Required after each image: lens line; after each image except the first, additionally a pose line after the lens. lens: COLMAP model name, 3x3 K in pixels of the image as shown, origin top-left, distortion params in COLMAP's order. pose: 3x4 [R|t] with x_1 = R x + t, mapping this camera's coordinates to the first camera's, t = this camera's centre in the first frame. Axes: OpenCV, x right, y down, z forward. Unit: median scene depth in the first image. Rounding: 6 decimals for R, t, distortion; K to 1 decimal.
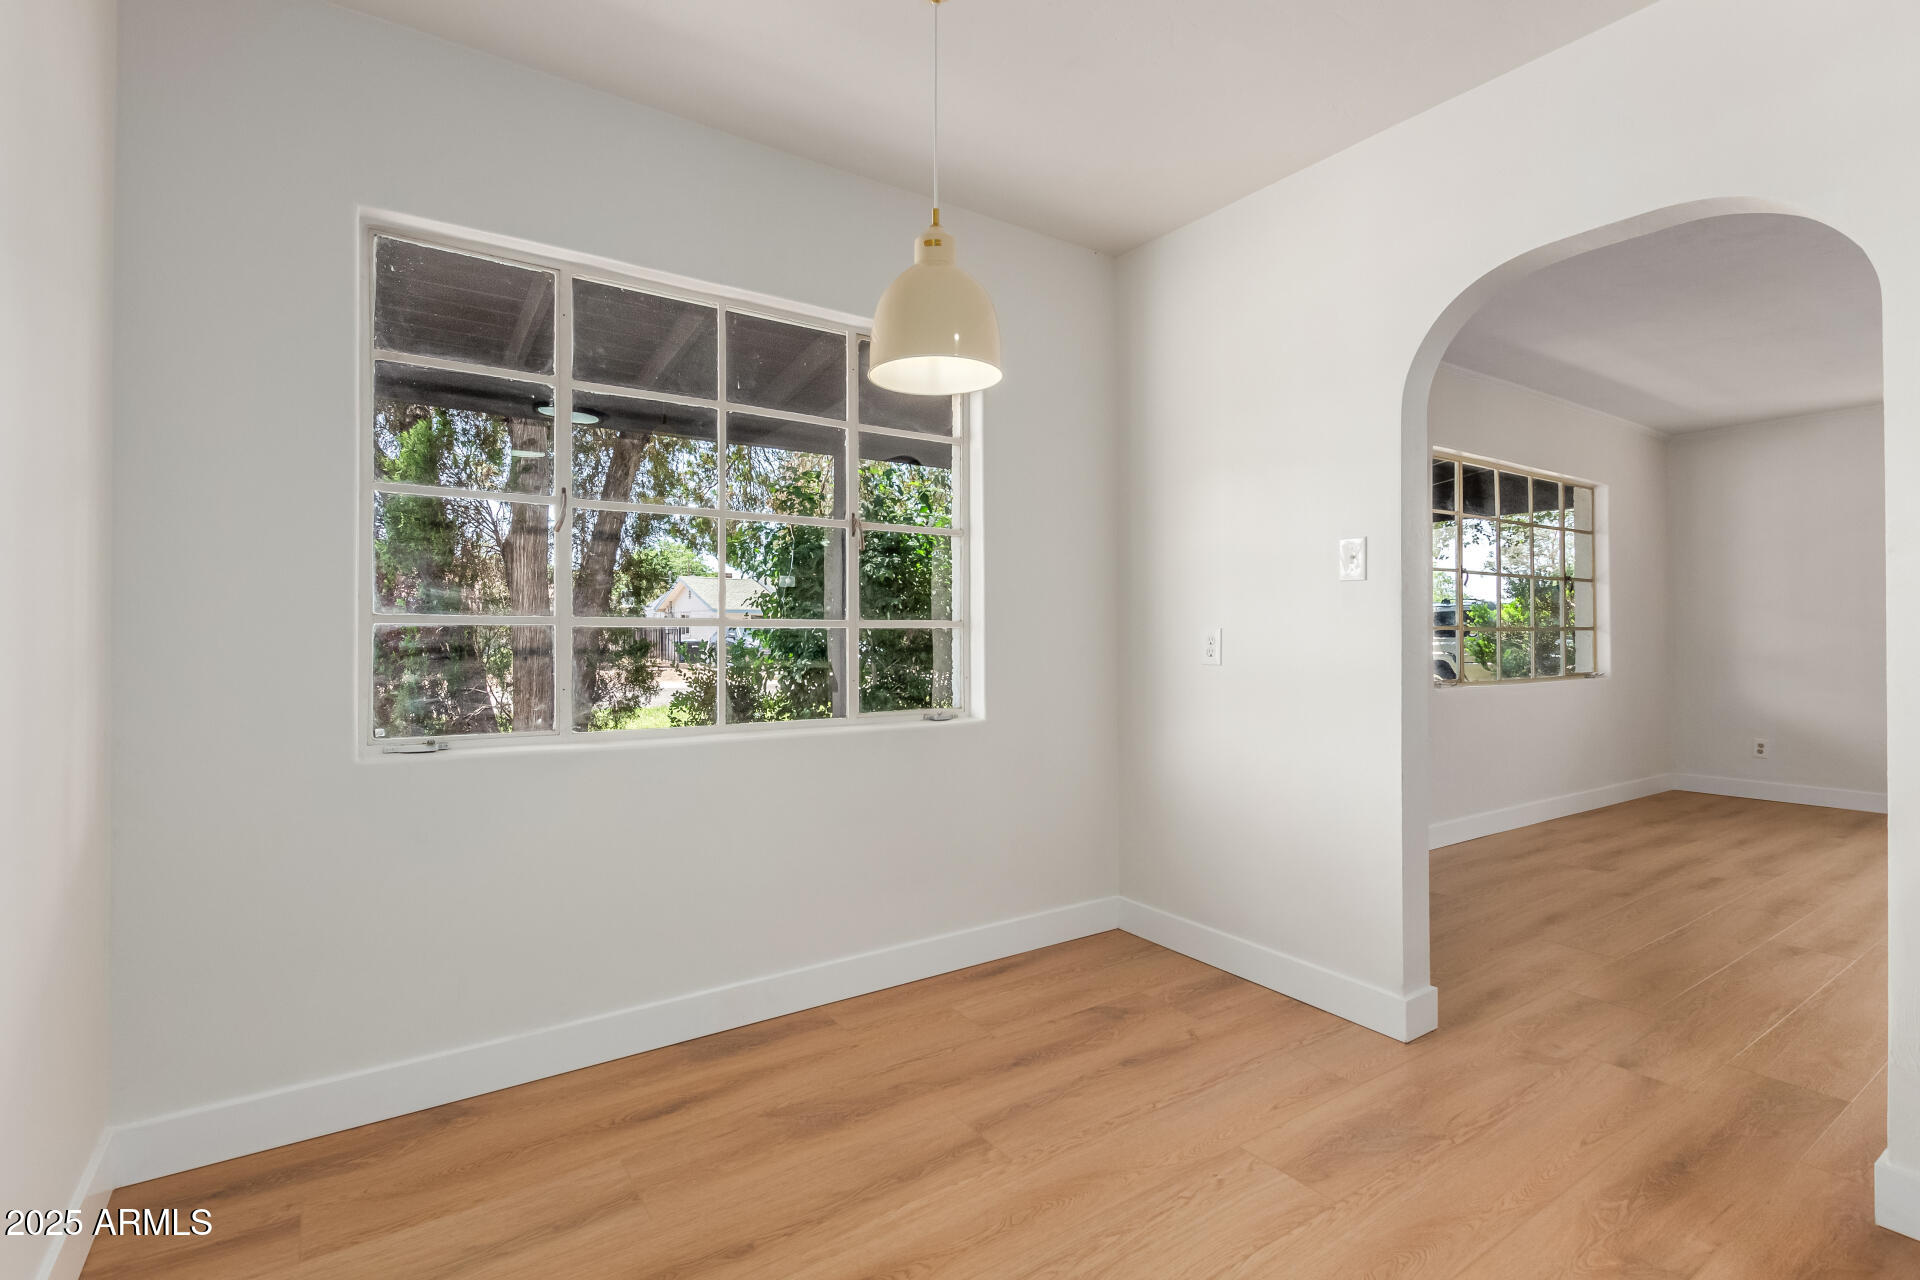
lens RADIAL K [[850.1, 0, 986.8], [0, 850.1, 641.9], [0, 0, 1]] dist [0.000284, -0.000080]
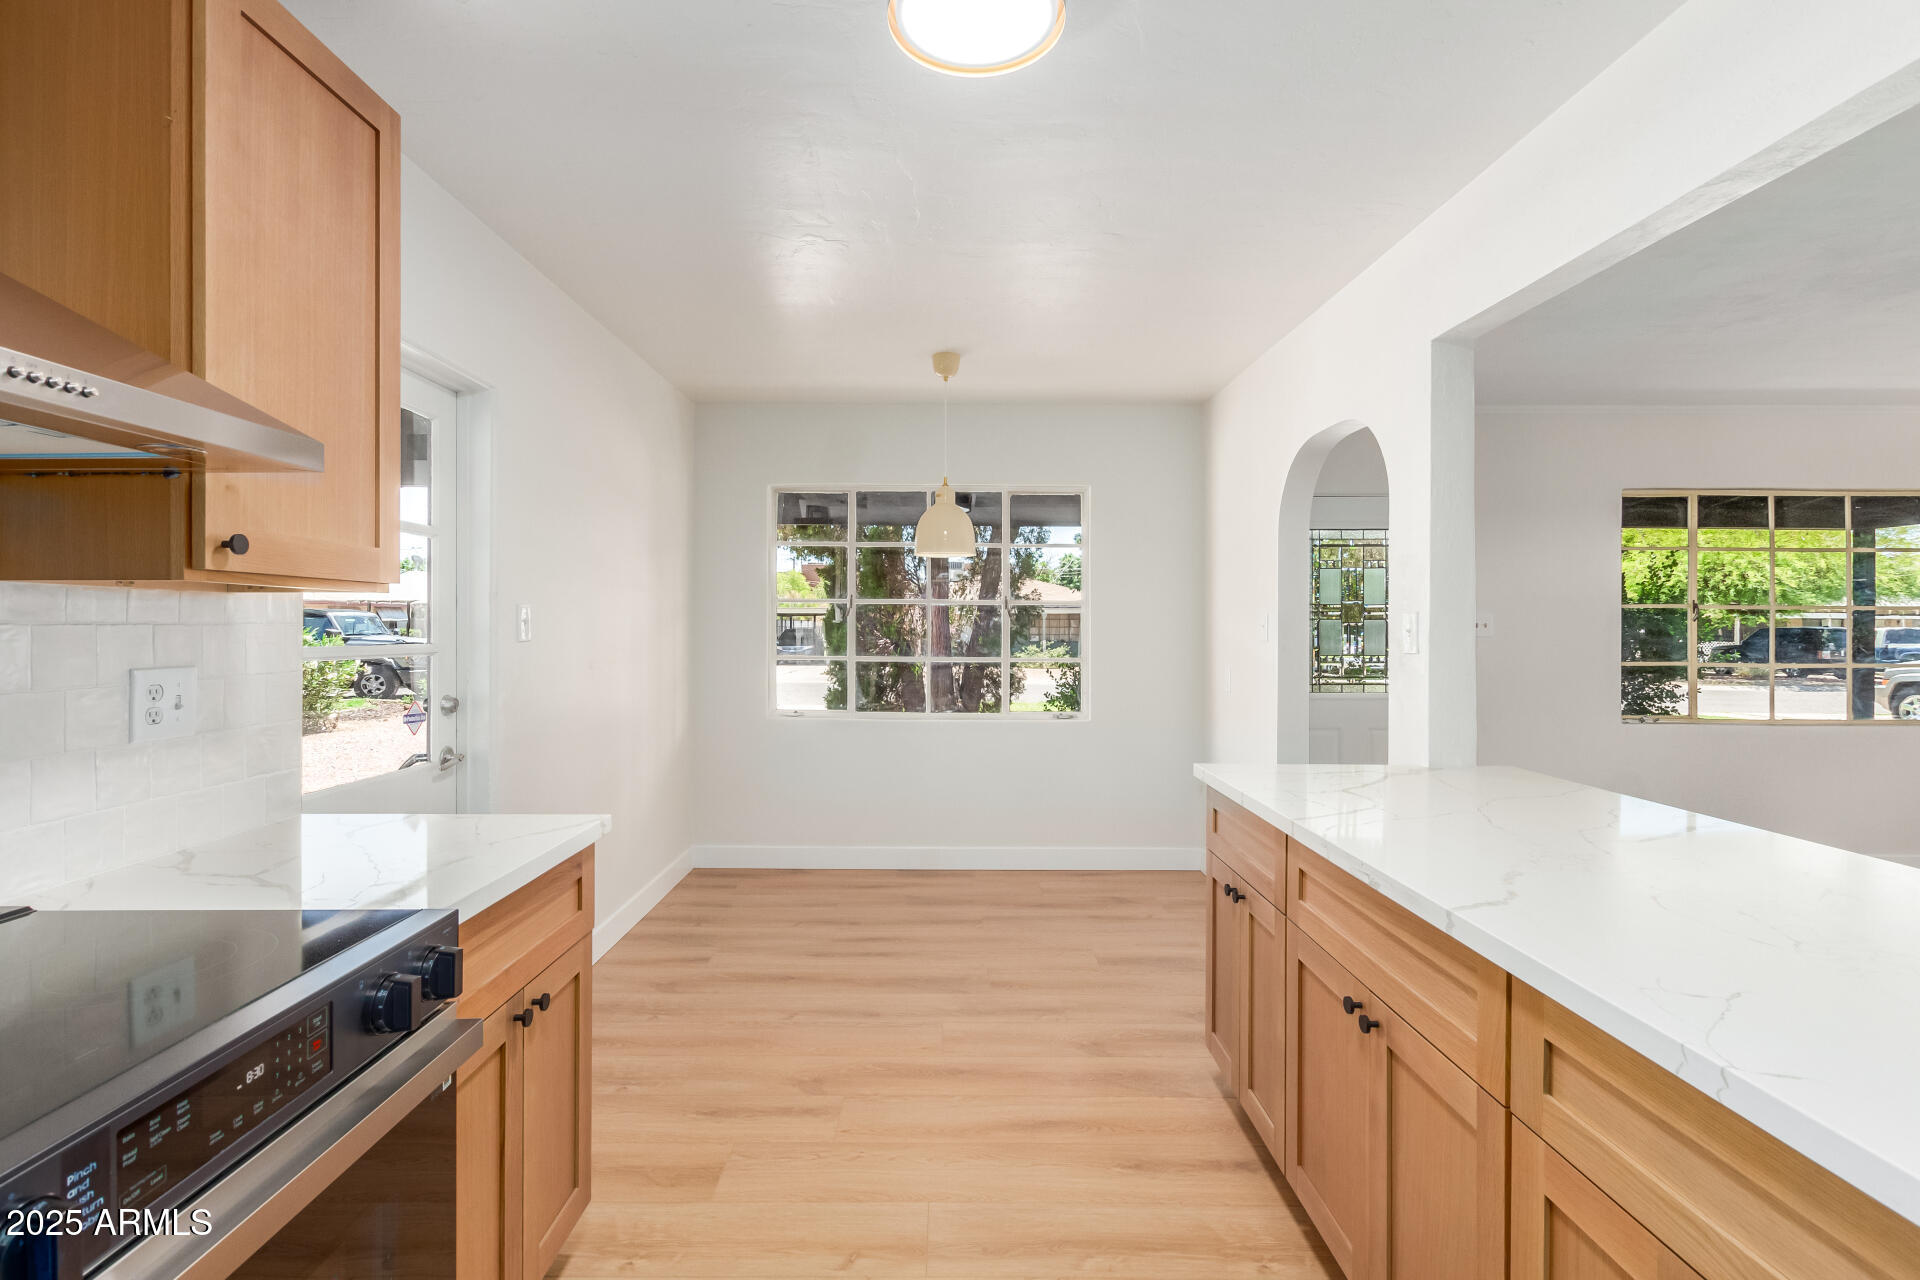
lens RADIAL K [[894.6, 0, 952.1], [0, 894.6, 633.7], [0, 0, 1]] dist [-0.001426, -0.000312]
pose [[0.815838, 0.002355, -0.578275, 1.032632], [0.003781, 0.999949, 0.009406, -0.107813], [0.578268, -0.009860, 0.815788, -0.684186]]
